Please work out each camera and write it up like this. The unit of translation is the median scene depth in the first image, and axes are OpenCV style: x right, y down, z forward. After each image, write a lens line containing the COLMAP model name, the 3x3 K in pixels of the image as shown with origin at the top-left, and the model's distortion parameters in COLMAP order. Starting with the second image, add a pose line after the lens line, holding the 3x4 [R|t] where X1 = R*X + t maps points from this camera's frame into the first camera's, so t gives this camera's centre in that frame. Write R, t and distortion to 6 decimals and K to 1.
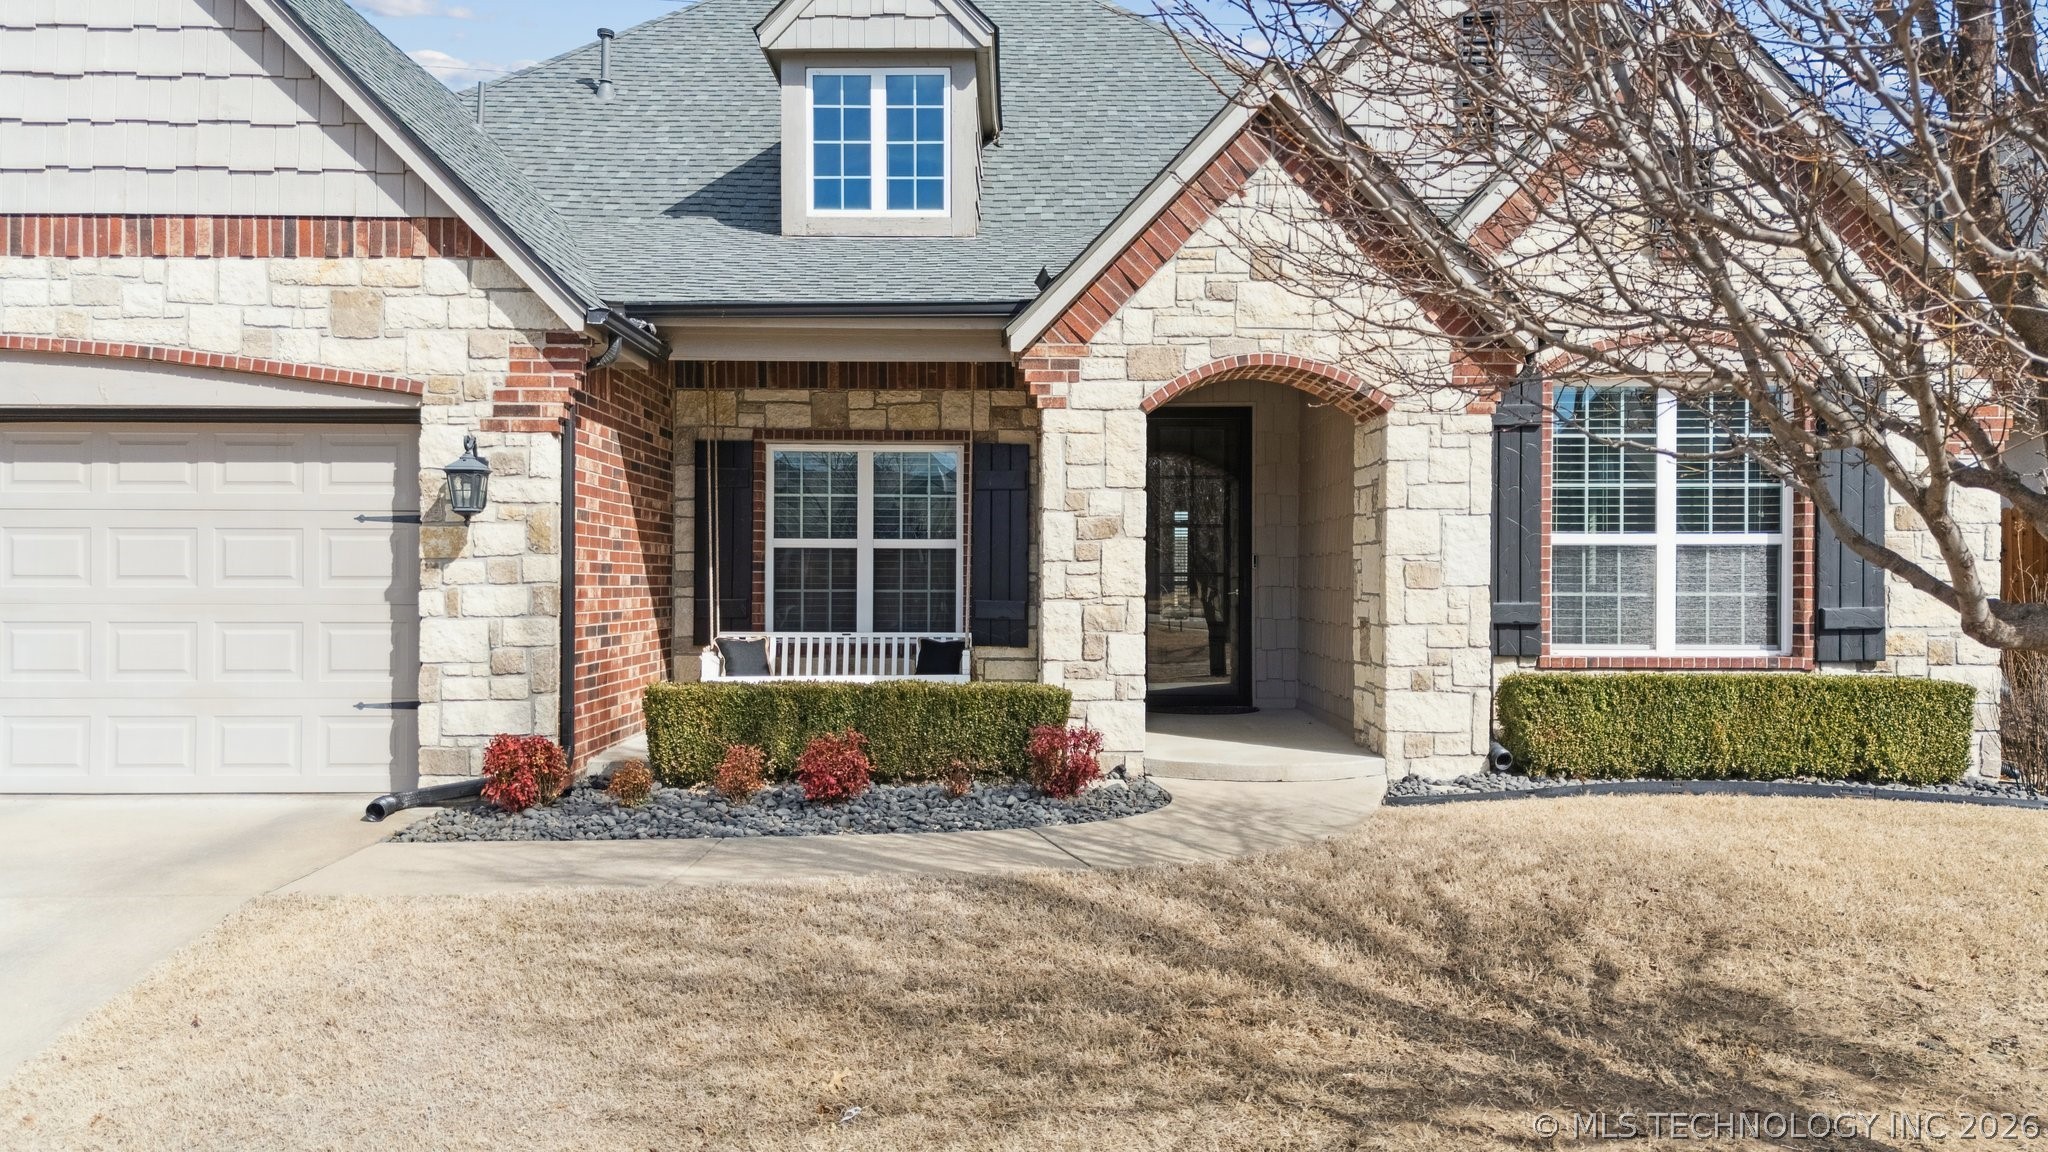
lens RADIAL K [[1524.5, 0, 1014.1], [0, 1524.5, 567.5], [0, 0, 1]] dist [0.120802, -0.156504]
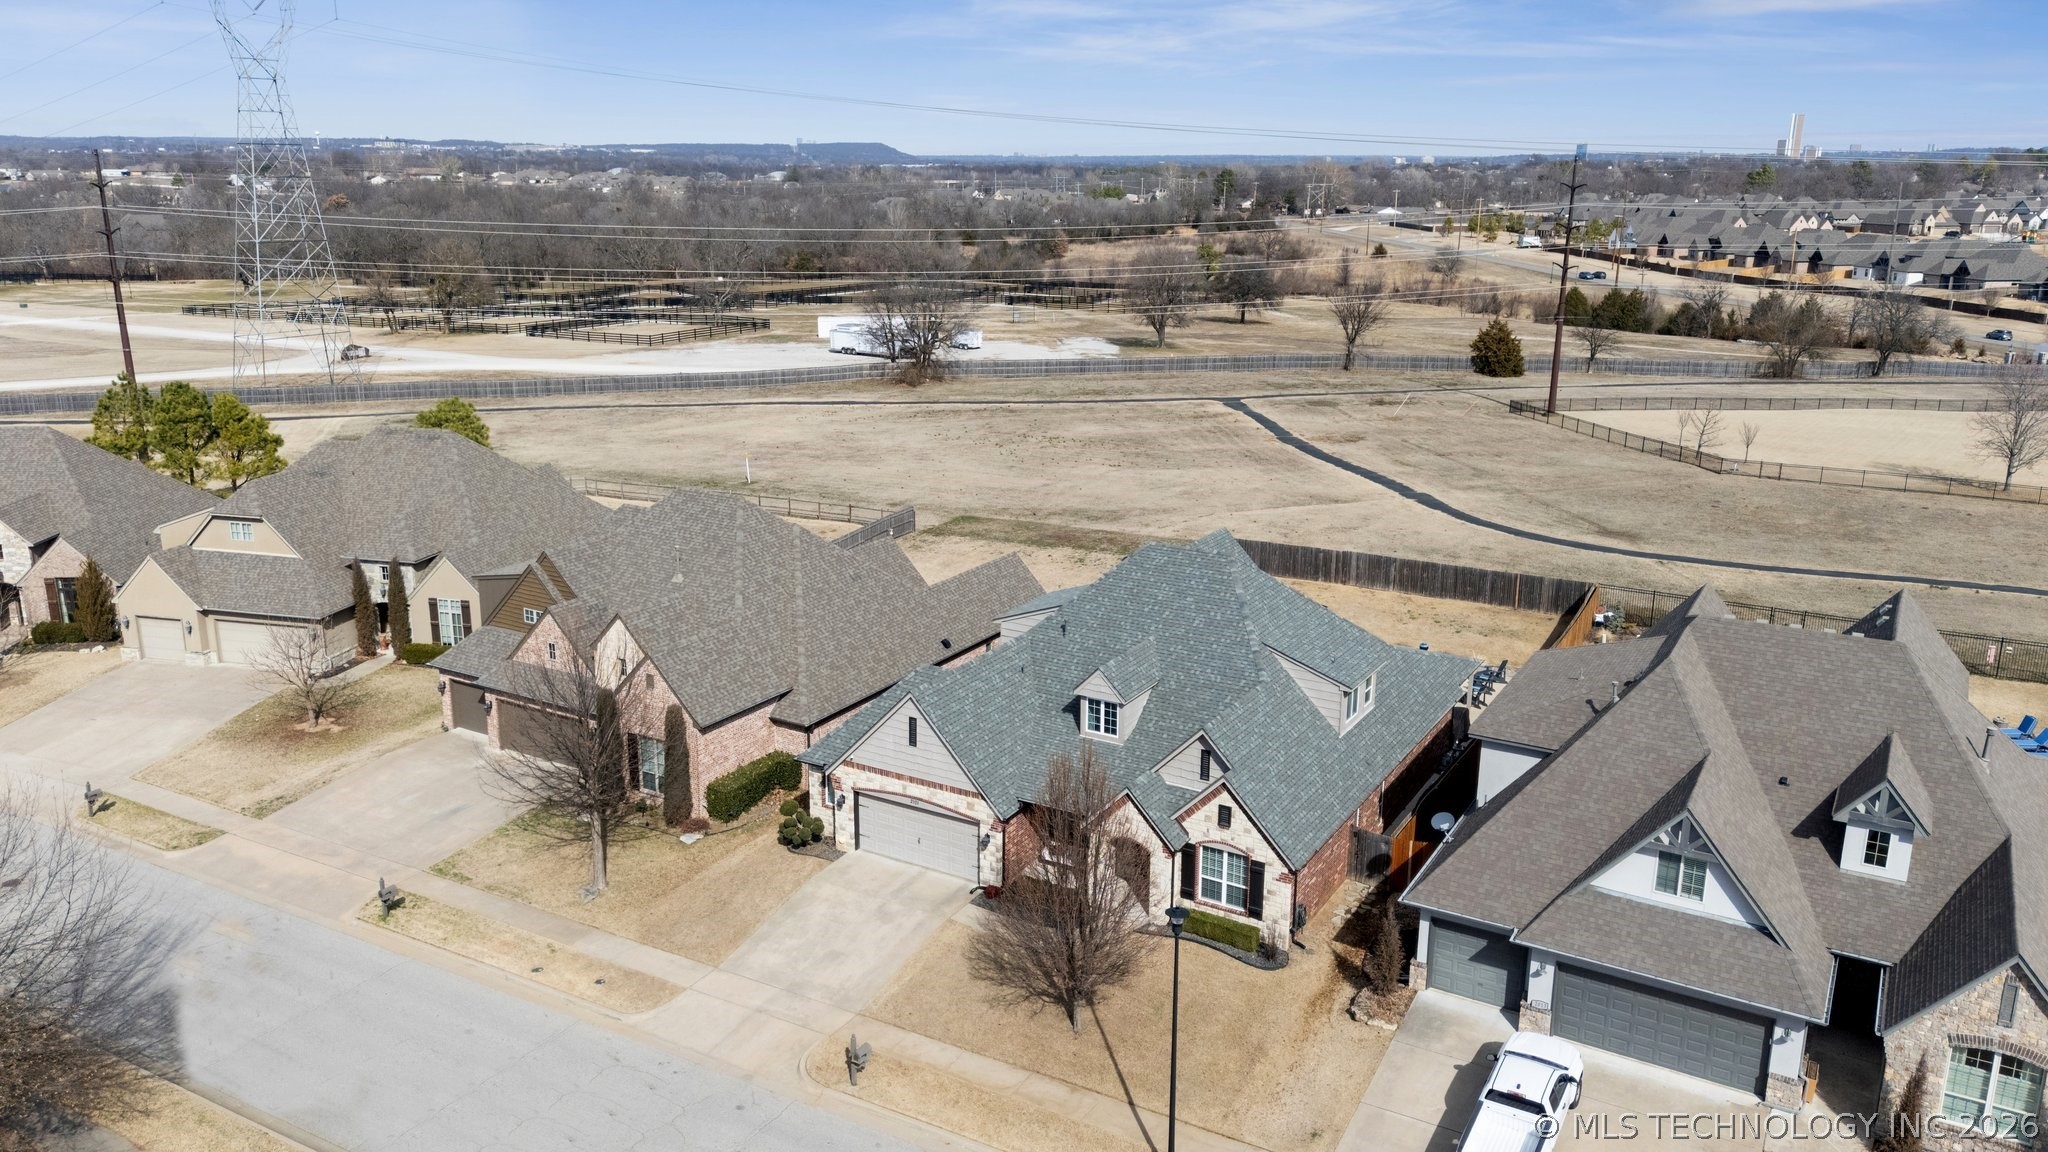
lens RADIAL K [[1524.5, 0, 1014.1], [0, 1524.5, 567.5], [0, 0, 1]] dist [0.120802, -0.156504]
pose [[0.860336, 0.136284, -0.491172, 2.179771], [0.003086, 0.962185, 0.272380, -2.350683], [0.509719, -0.235853, 0.827381, -3.113433]]
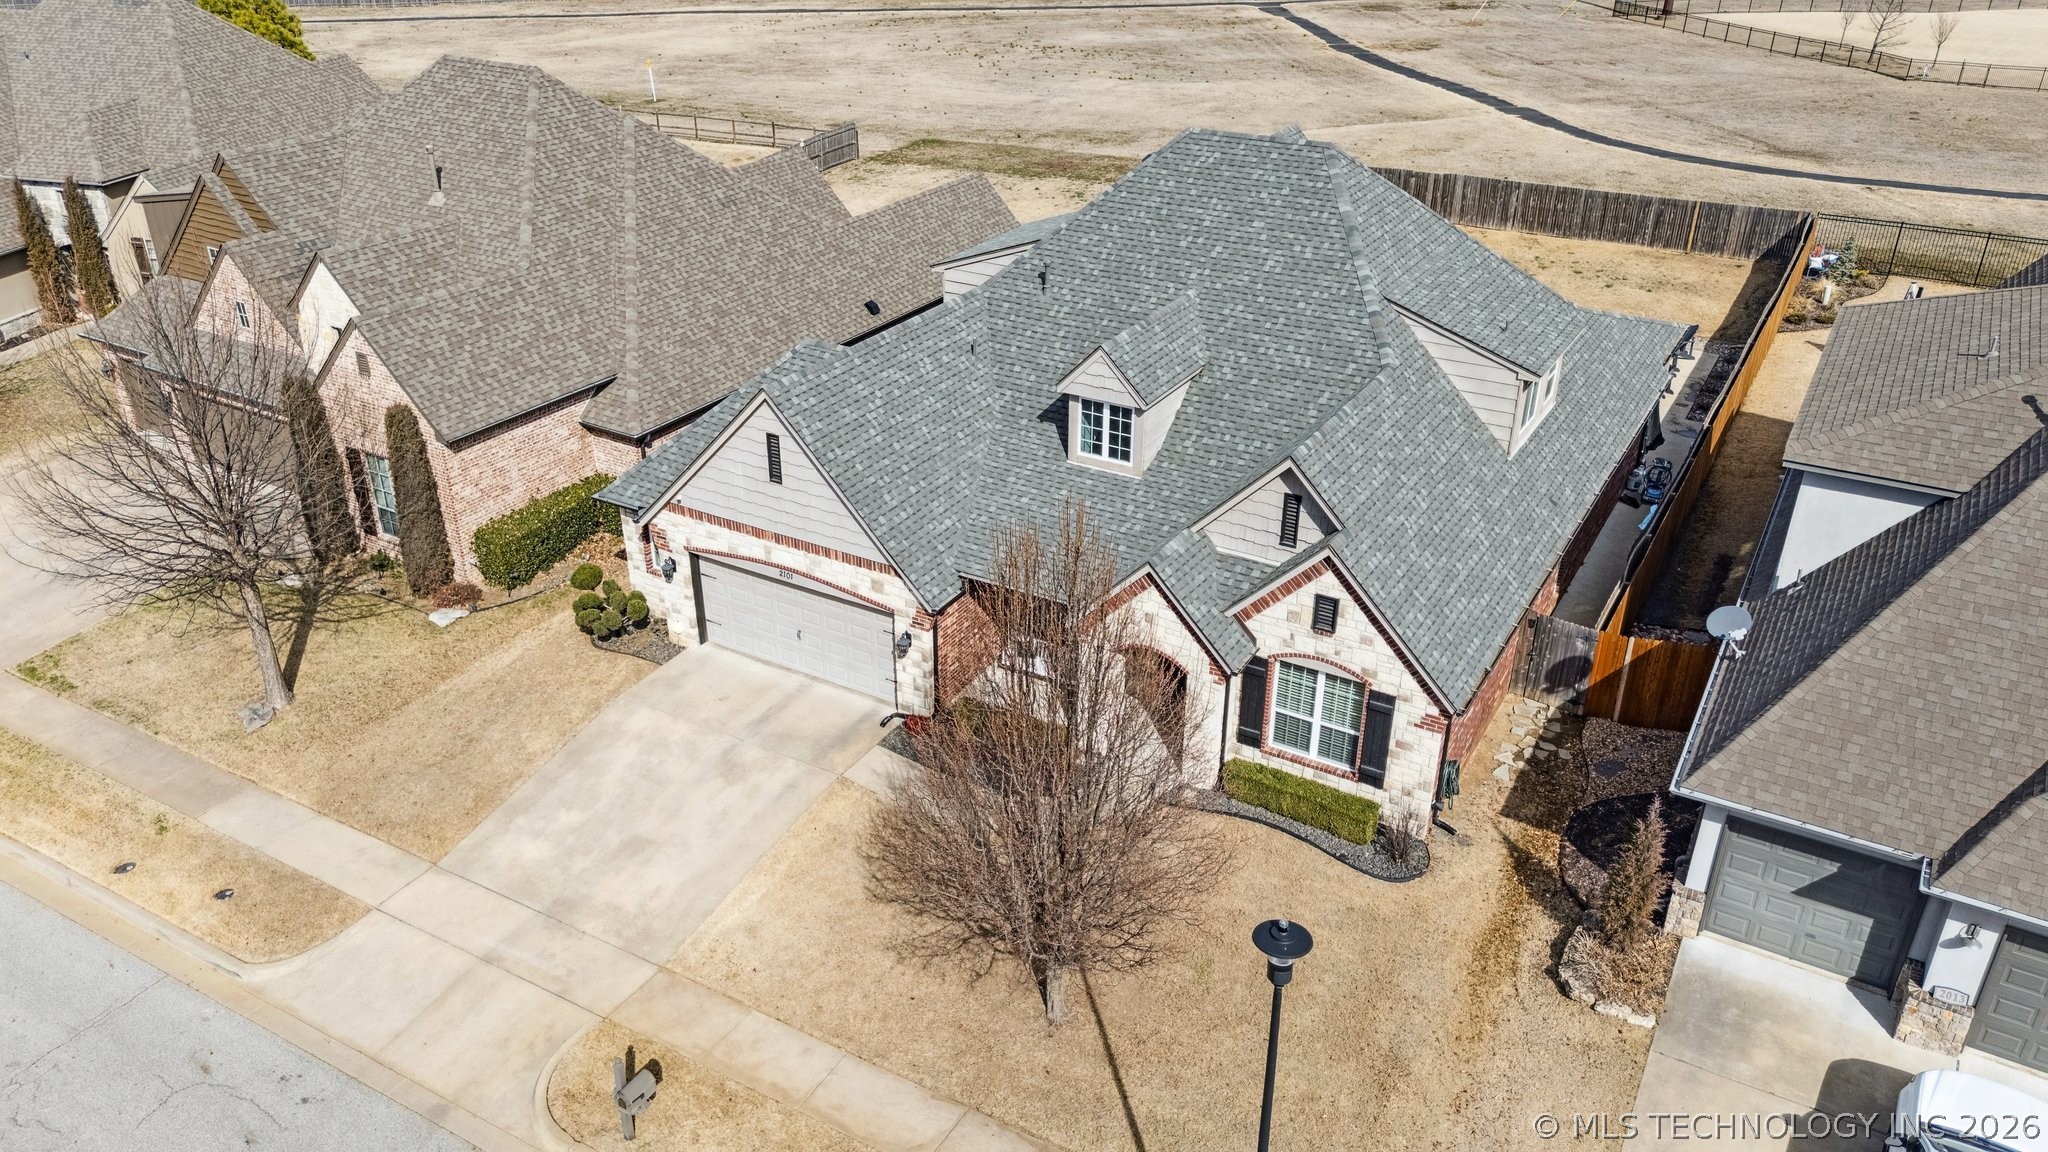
lens RADIAL K [[1524.5, 0, 1014.1], [0, 1524.5, 567.5], [0, 0, 1]] dist [0.120802, -0.156504]
pose [[0.860039, 0.234281, -0.453260, 1.198702], [0.006727, 0.883065, 0.469203, -1.597205], [0.510184, -0.406582, 0.757894, -1.207813]]
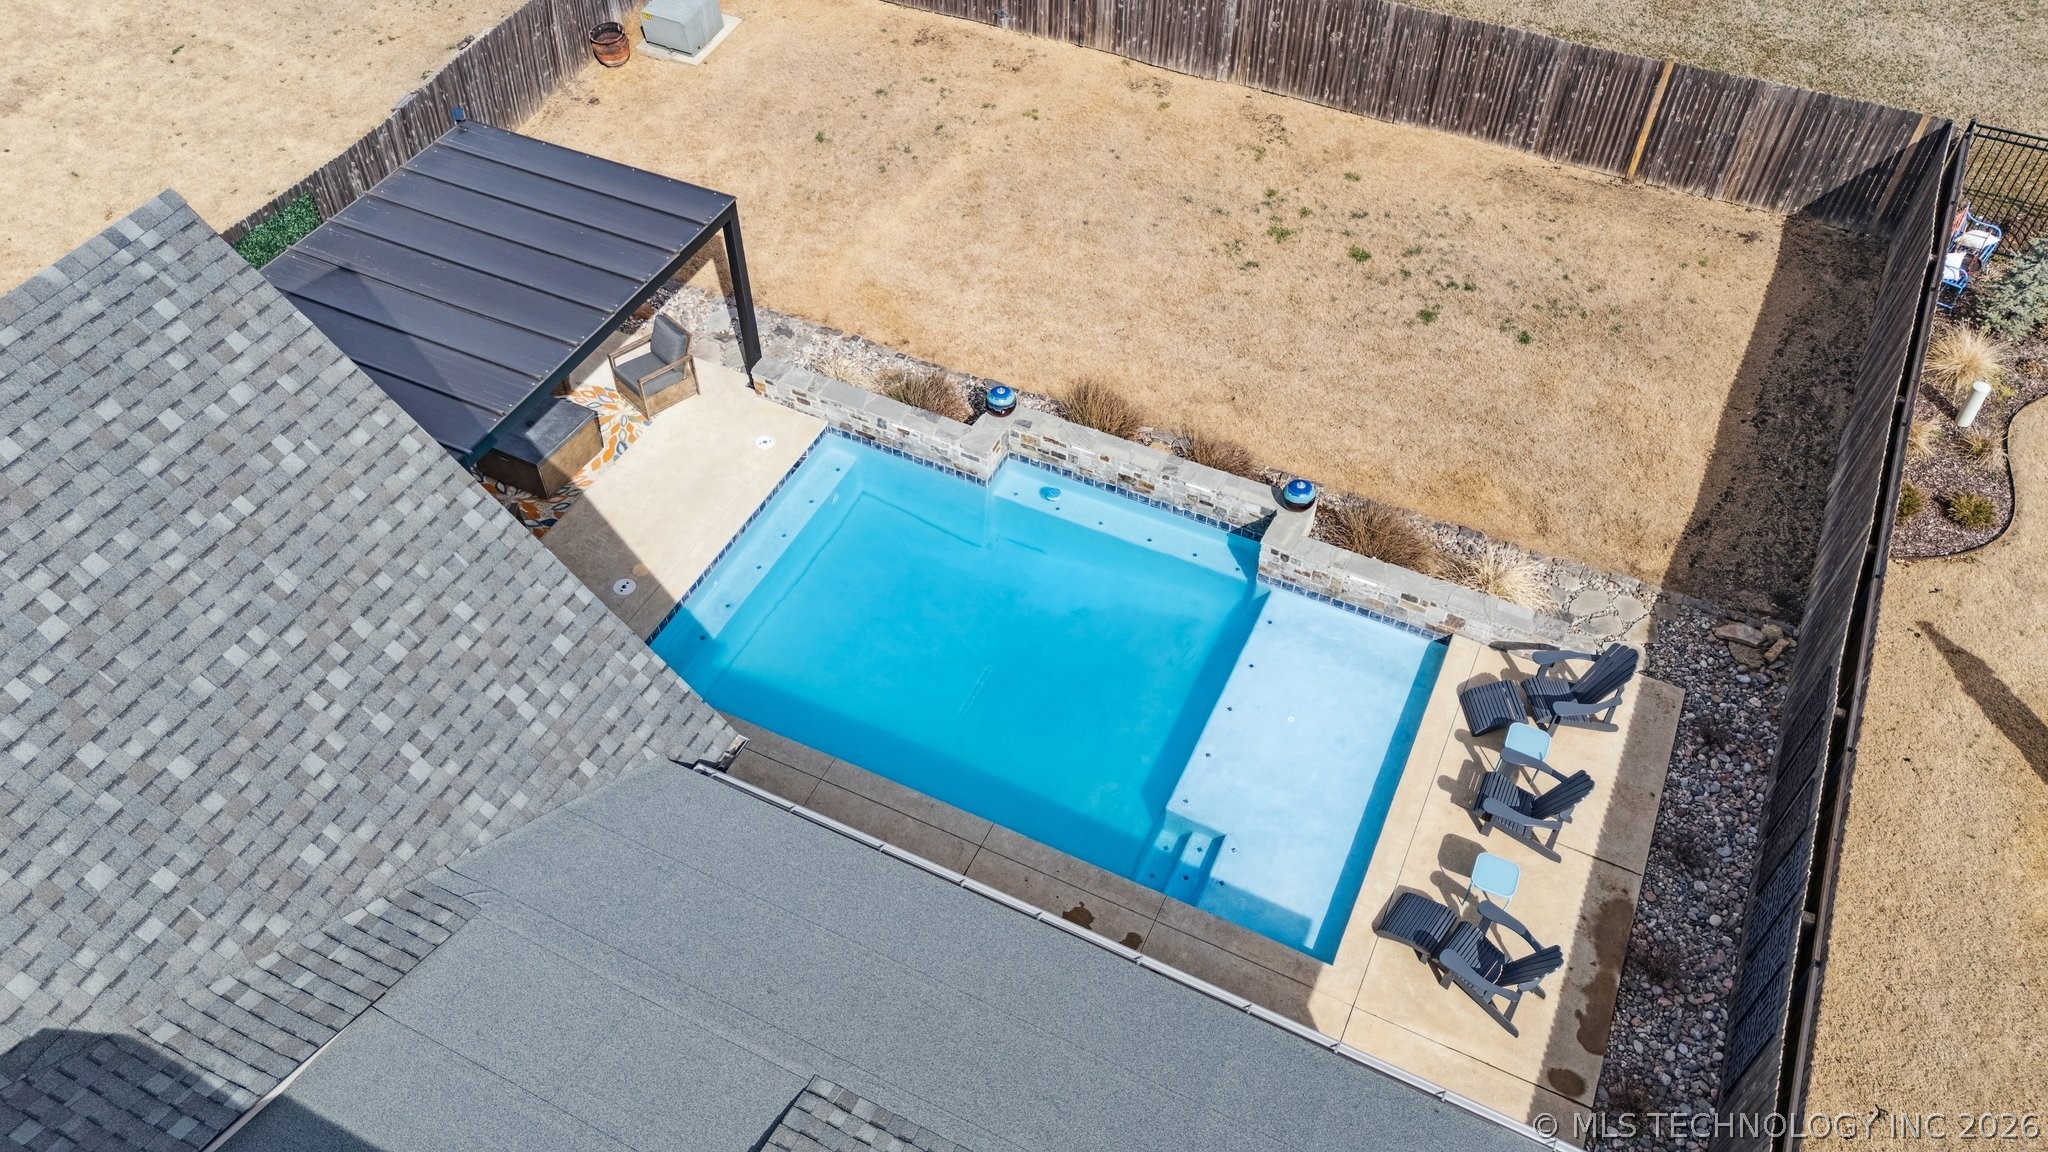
lens RADIAL K [[1524.5, 0, 1014.1], [0, 1524.5, 567.5], [0, 0, 1]] dist [0.120802, -0.156504]
pose [[0.901398, 0.320169, -0.291503, 0.458199], [0.002341, 0.669617, 0.742703, -1.241021], [0.432986, -0.670153, 0.602842, 2.912419]]
